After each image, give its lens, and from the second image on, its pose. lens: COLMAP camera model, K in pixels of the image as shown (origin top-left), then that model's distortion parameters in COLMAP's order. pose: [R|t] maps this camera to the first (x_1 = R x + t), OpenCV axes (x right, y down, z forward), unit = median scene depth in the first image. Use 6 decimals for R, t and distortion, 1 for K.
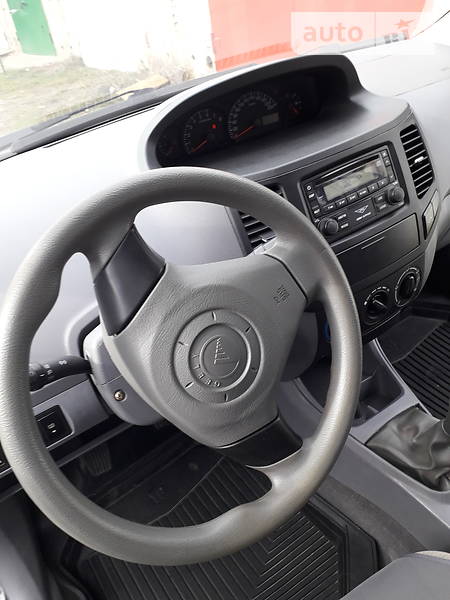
lens RADIAL K [[488.4, 0, 238.5], [0, 488.4, 310.9], [0, 0, 1]] dist [0.025402, -0.000007]
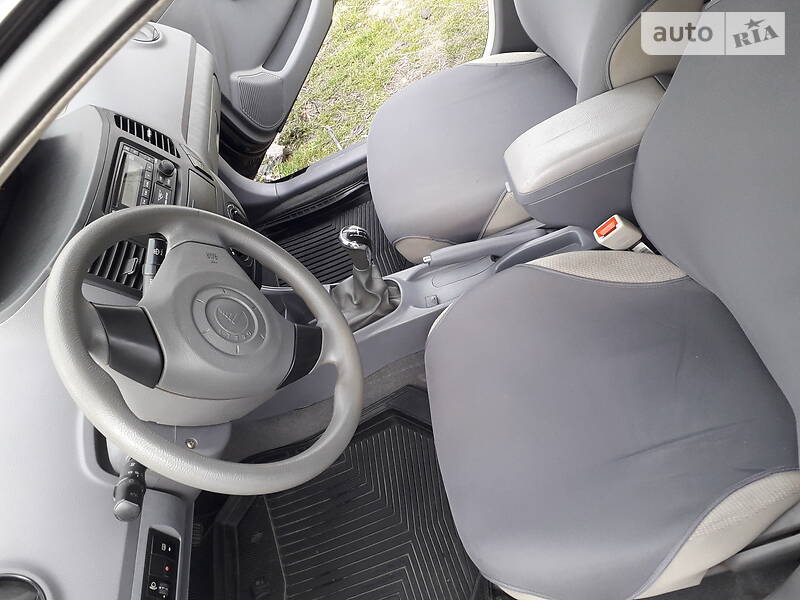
lens RADIAL K [[617.7, 0, 426.0], [0, 617.7, 300.8], [0, 0, 1]] dist [0.009311, -0.002615]
pose [[0.417807, -0.751745, 0.510213, -0.341301], [0.764186, 0.594508, 0.250161, 0.031020], [-0.491383, 0.285378, 0.822862, -0.298478]]
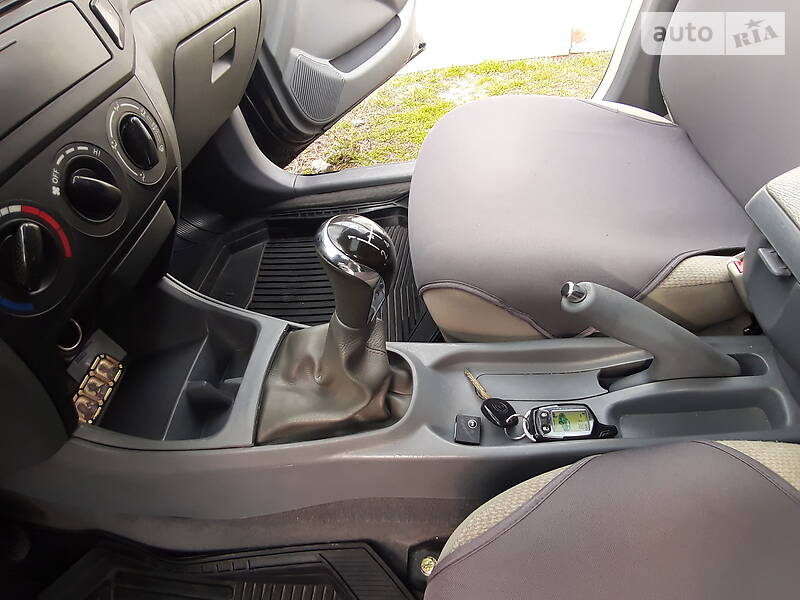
lens RADIAL K [[424.6, 0, 416.8], [0, 424.6, 296.7], [0, 0, 1]] dist [-0.117146, 0.000399]
pose [[0.611751, -0.542017, 0.576175, 0.227024], [0.523578, 0.823428, 0.218706, 0.158404], [-0.592981, 0.167879, 0.787522, 0.607176]]
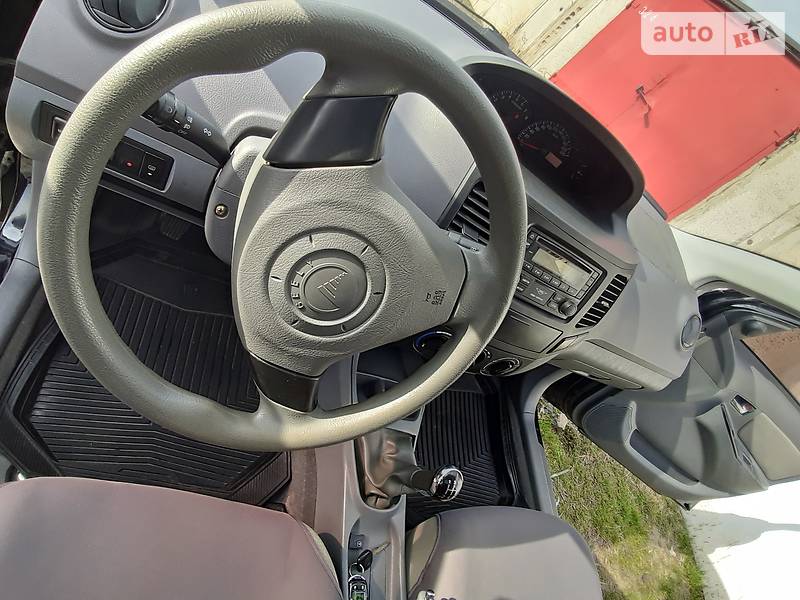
lens RADIAL K [[424.6, 0, 416.8], [0, 424.6, 296.7], [0, 0, 1]] dist [-0.117146, 0.000399]
pose [[0.594486, 0.785081, 0.173880, -0.034679], [-0.798789, 0.601408, 0.015614, -0.012444], [-0.092314, -0.148176, 0.984643, 0.176344]]
